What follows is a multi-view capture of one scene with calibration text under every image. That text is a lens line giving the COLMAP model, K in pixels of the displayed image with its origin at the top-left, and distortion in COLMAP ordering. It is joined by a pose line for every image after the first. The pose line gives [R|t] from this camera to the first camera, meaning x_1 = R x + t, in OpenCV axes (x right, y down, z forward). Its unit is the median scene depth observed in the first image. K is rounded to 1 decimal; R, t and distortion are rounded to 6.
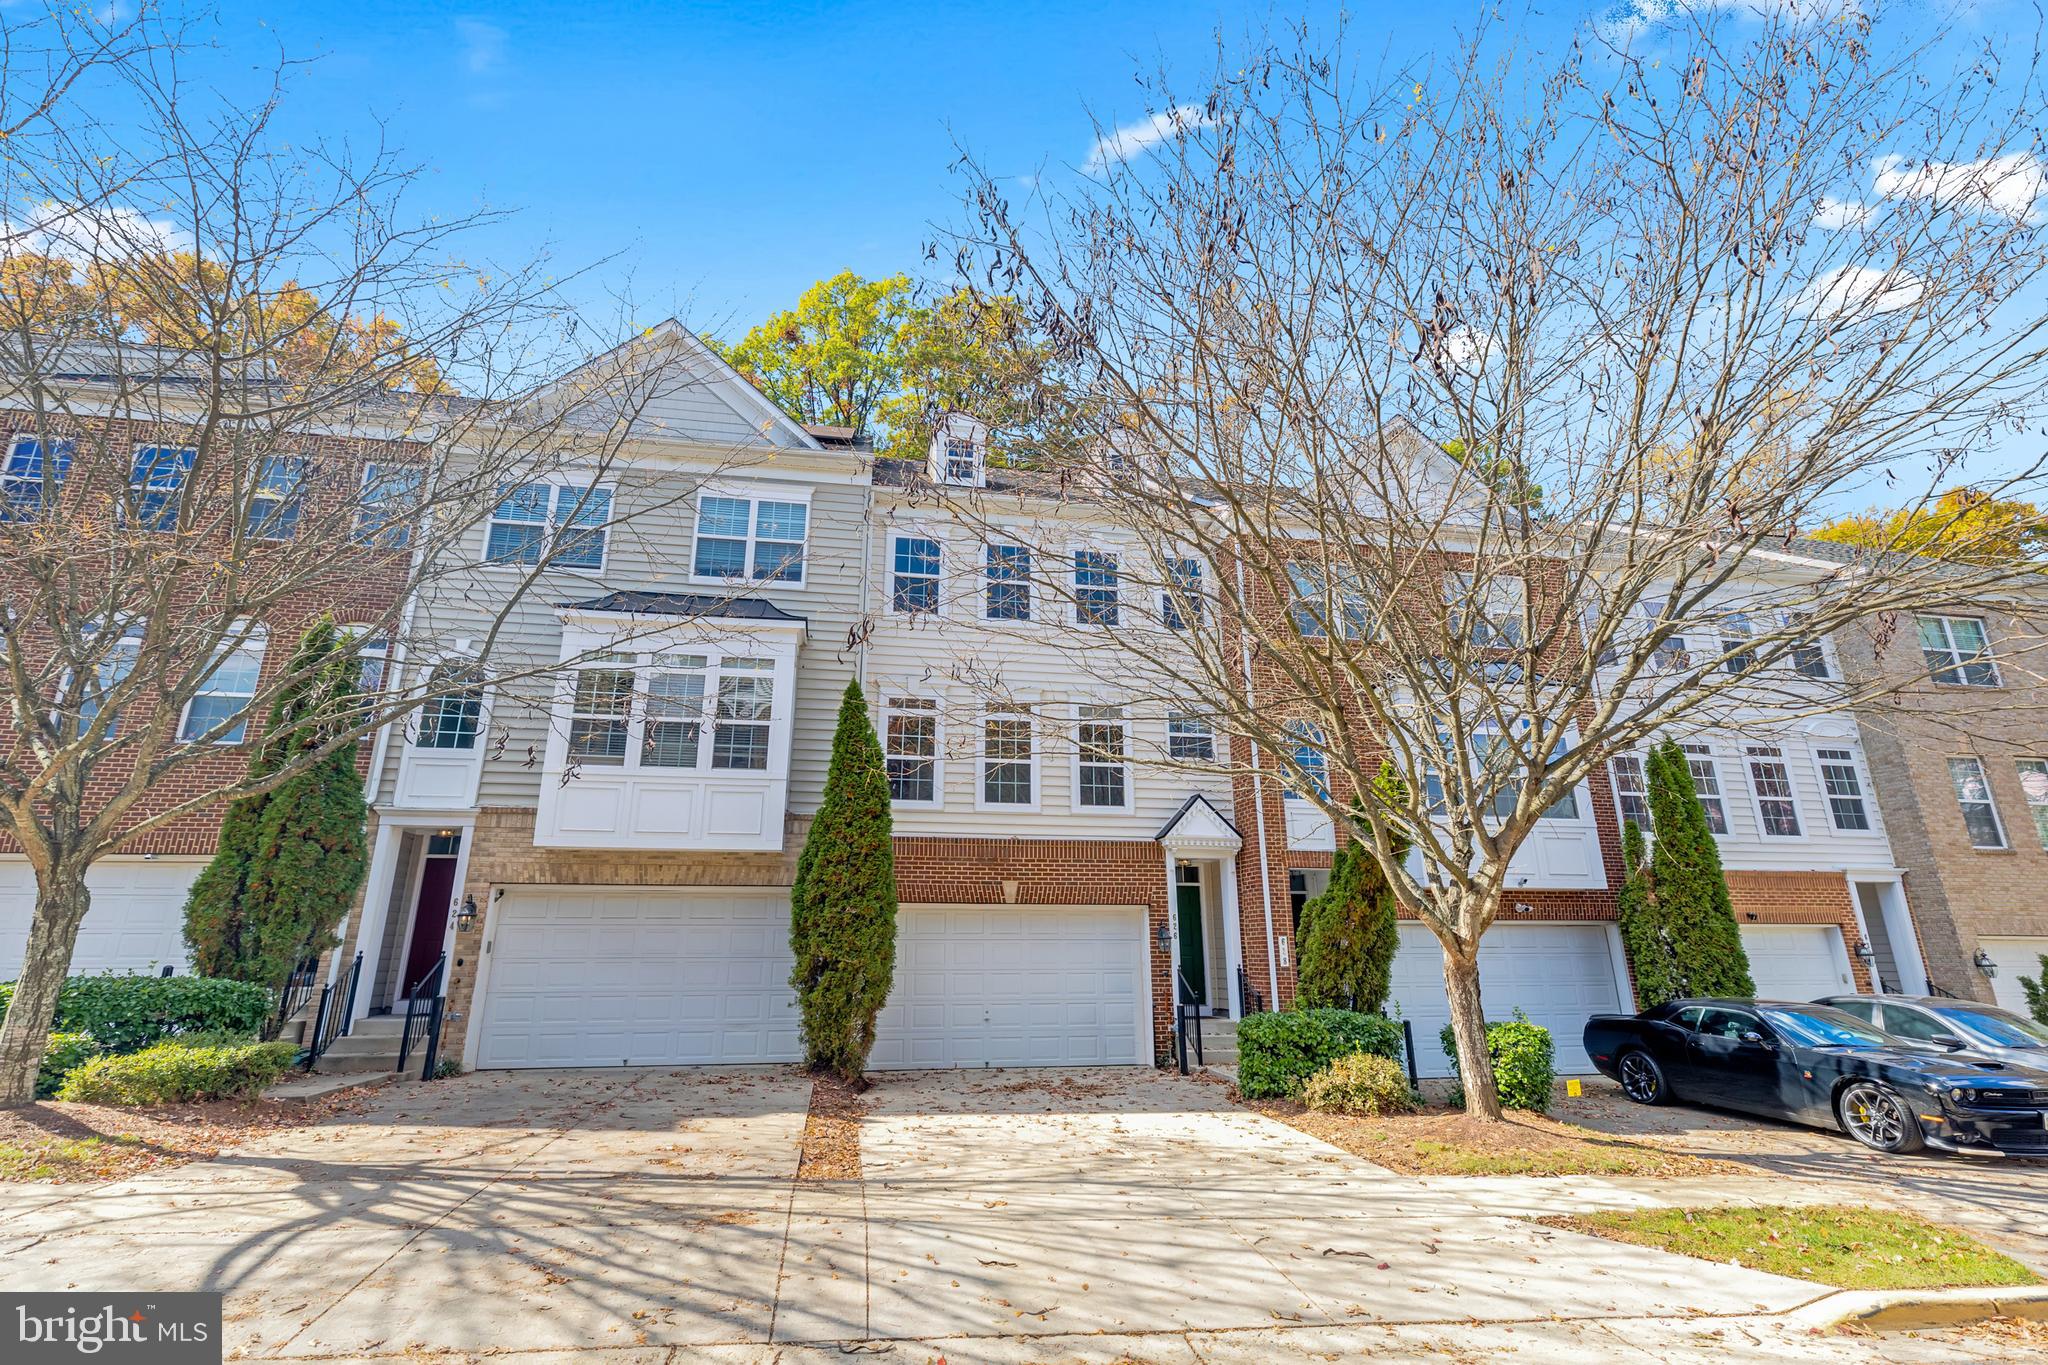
lens RADIAL K [[920.5, 0, 1026.0], [0, 920.5, 673.3], [0, 0, 1]] dist [0.004112, 0.000605]
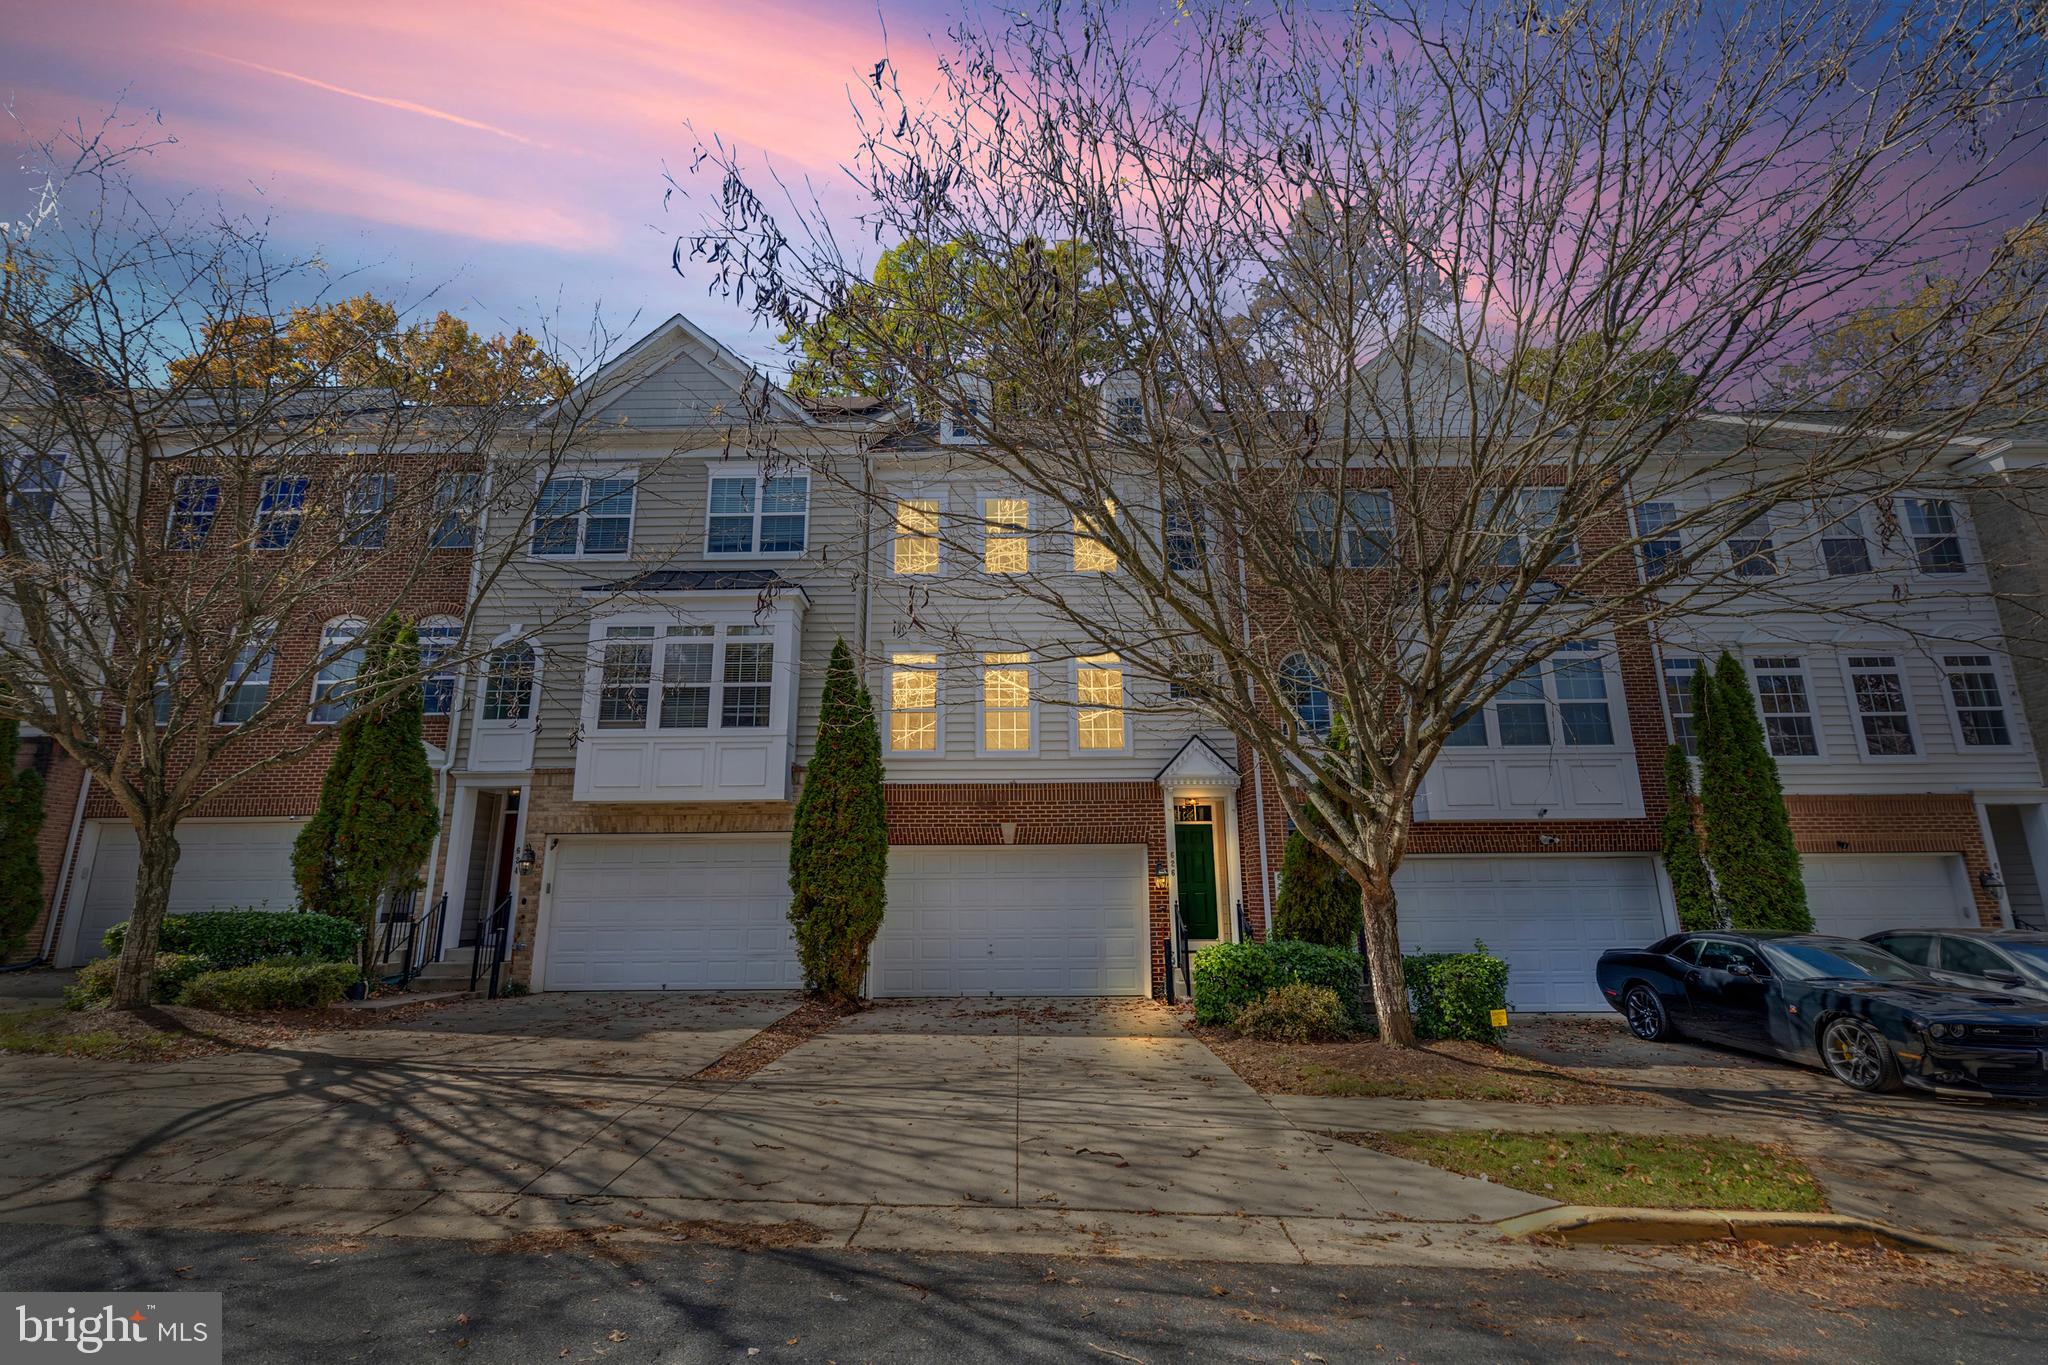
lens RADIAL K [[920.5, 0, 1028.5], [0, 920.5, 667.8], [0, 0, 1]] dist [0.004112, 0.000605]
pose [[0.983668, -0.050195, -0.172849, 0.225184], [0.058846, 0.997239, 0.045288, 0.003992], [0.170099, -0.054720, 0.983907, -0.021052]]
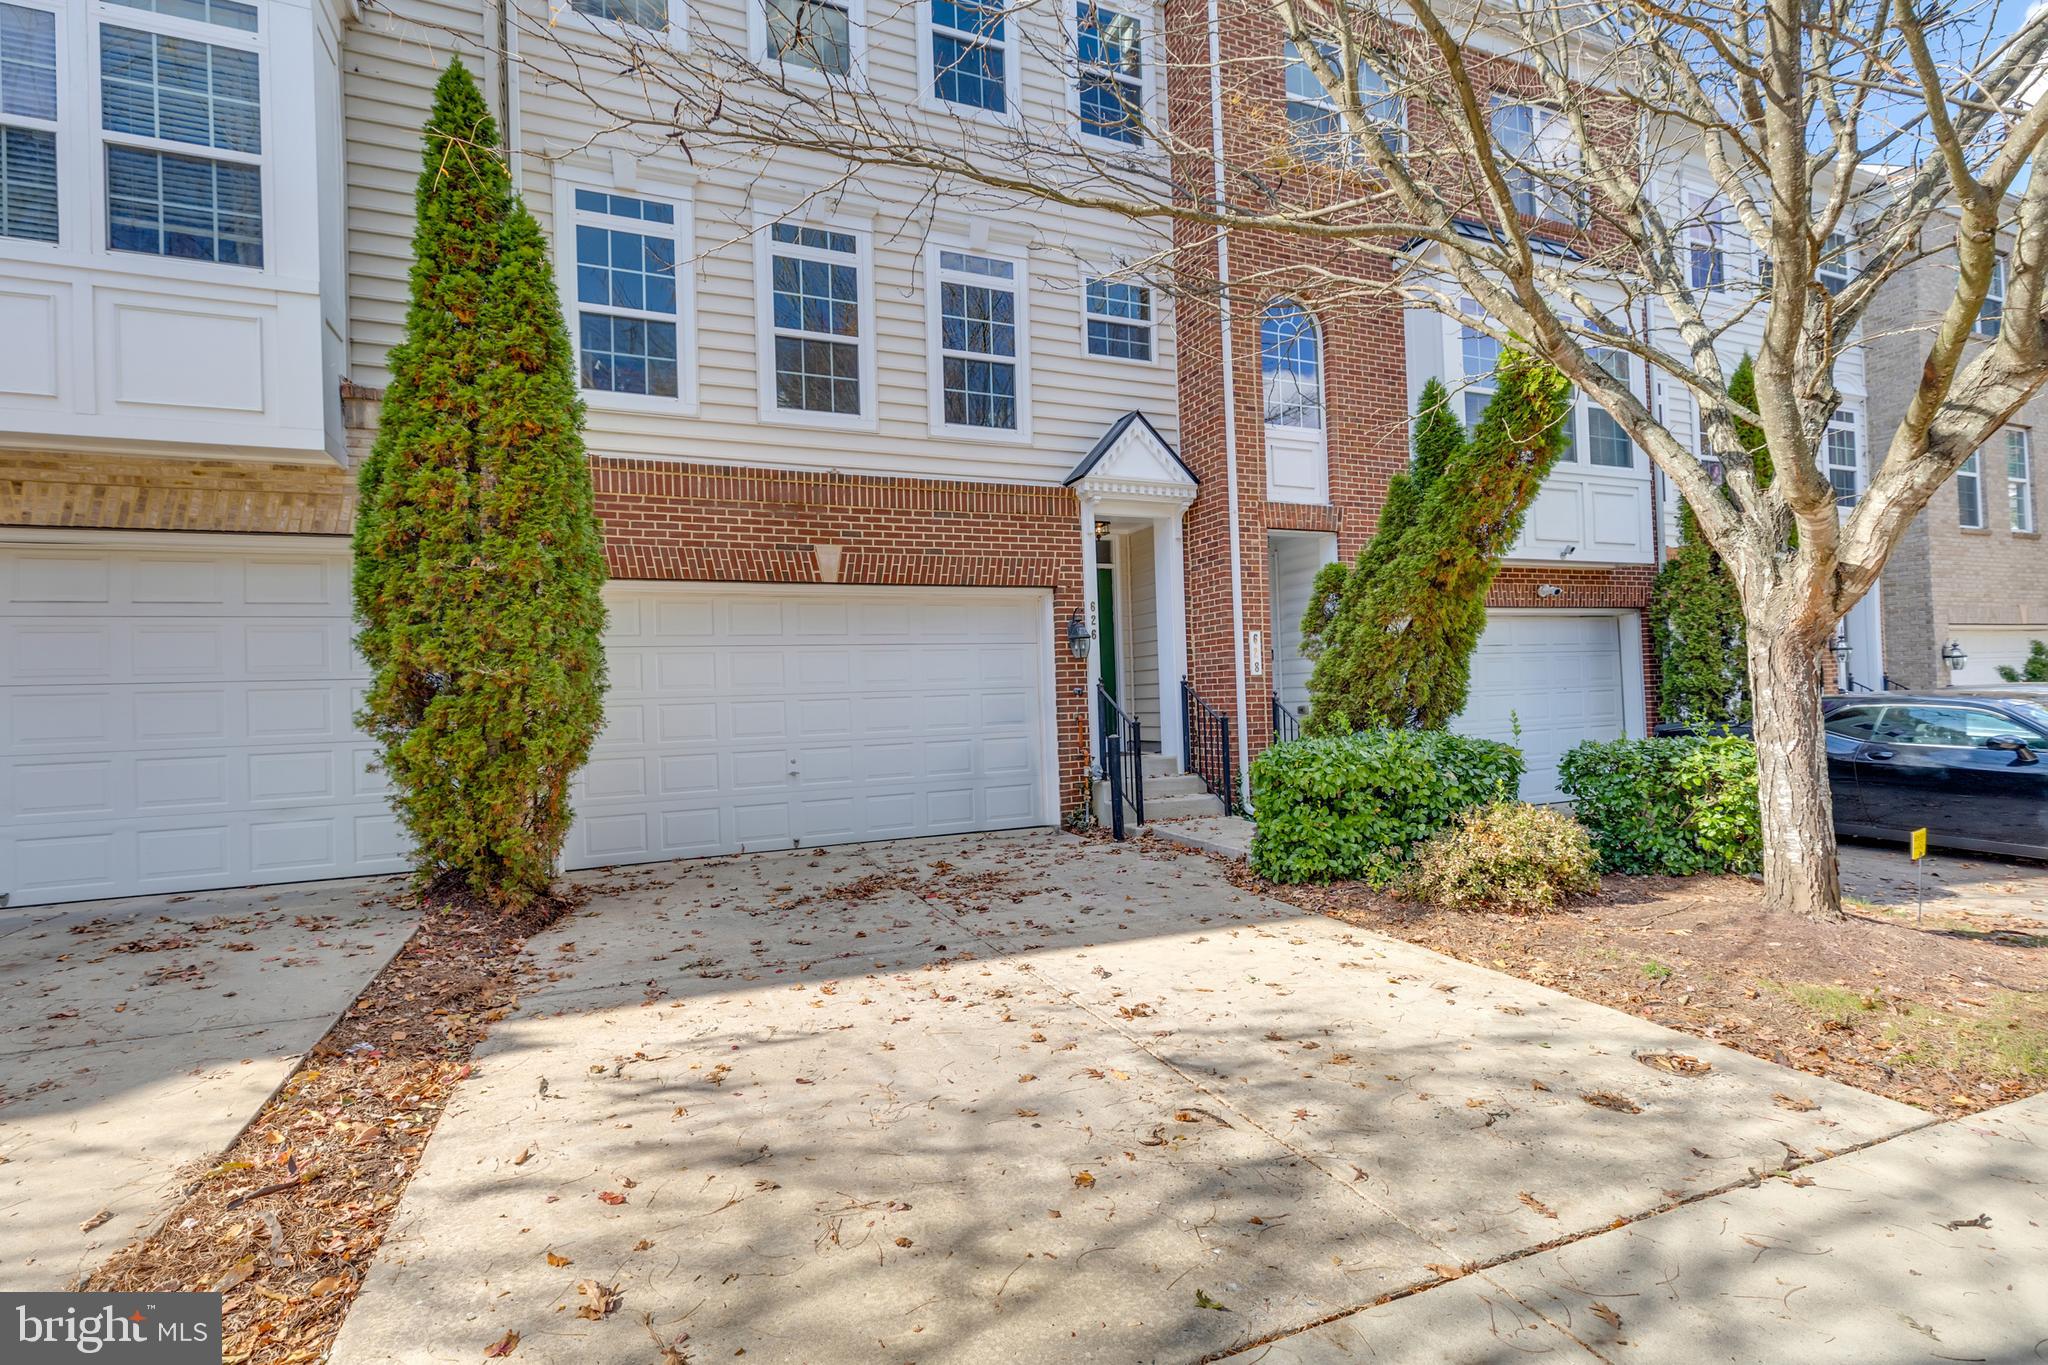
lens RADIAL K [[920.5, 0, 1015.4], [0, 920.5, 669.0], [0, 0, 1]] dist [0.004112, 0.000605]
pose [[0.977682, -0.025513, 0.208536, -0.028590], [-0.029626, 0.965938, 0.257072, 0.174350], [-0.207991, -0.257513, 0.943624, 0.482849]]
